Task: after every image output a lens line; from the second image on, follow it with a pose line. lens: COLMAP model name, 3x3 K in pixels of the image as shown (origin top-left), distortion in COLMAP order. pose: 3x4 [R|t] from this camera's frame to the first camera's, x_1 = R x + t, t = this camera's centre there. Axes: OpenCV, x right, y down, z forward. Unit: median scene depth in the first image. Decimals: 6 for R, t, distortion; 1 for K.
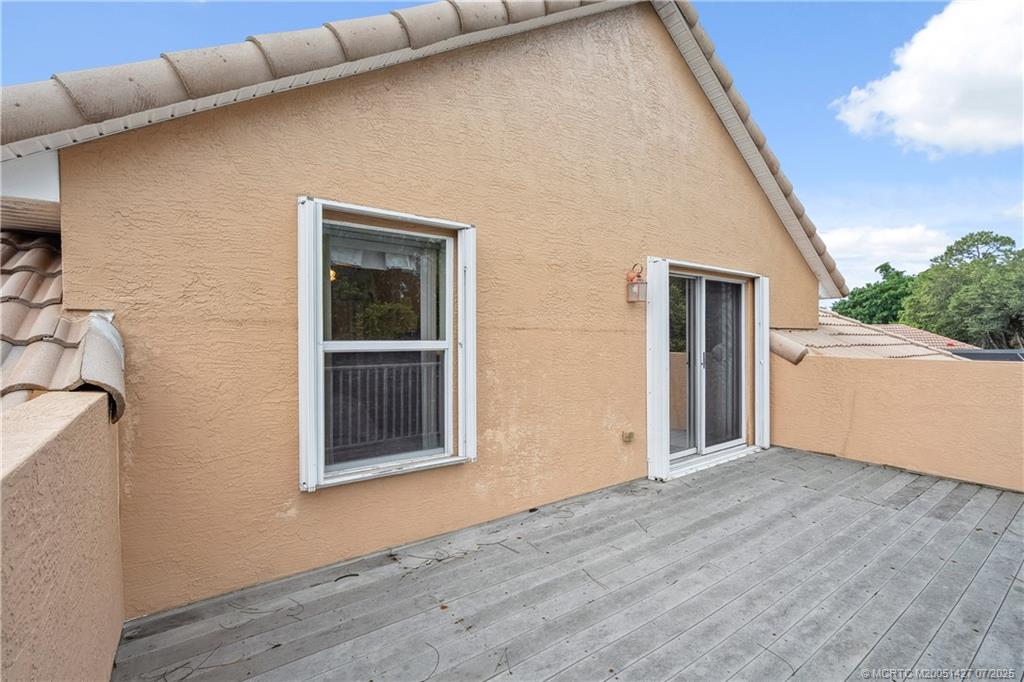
lens RADIAL K [[463.2, 0, 512.3], [0, 463.2, 338.9], [0, 0, 1]] dist [0.000157, 0.000045]
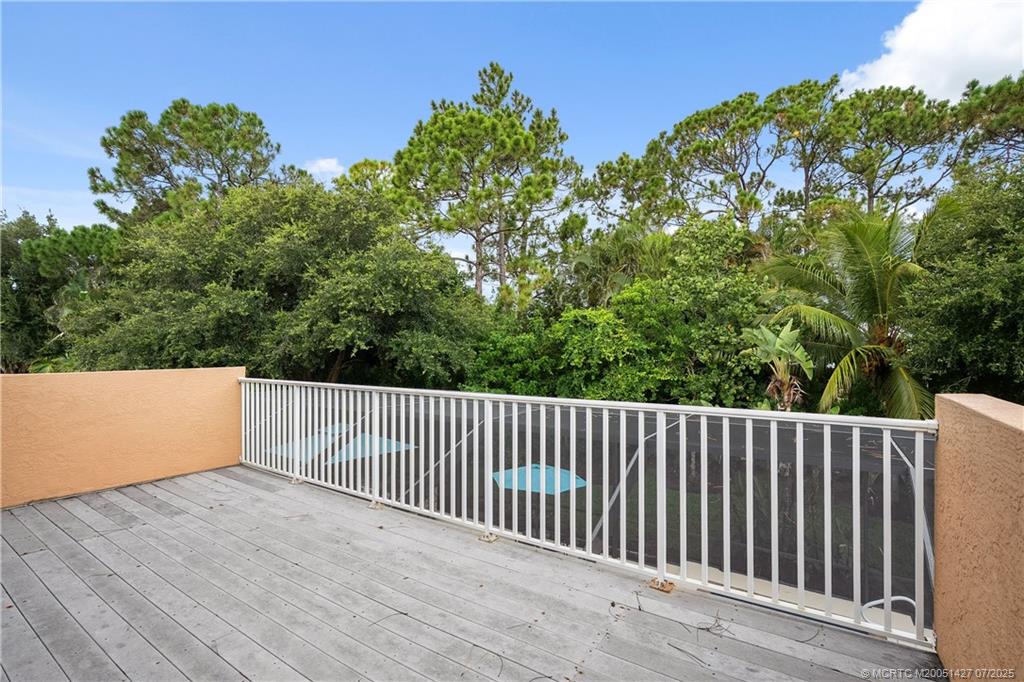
lens RADIAL K [[463.2, 0, 513.1], [0, 463.2, 344.9], [0, 0, 1]] dist [0.000157, 0.000045]
pose [[-0.325265, 0.006923, 0.945597, -0.395318], [0.006505, 0.999966, -0.005084, -0.002330], [-0.945600, 0.004498, -0.325299, 0.646979]]
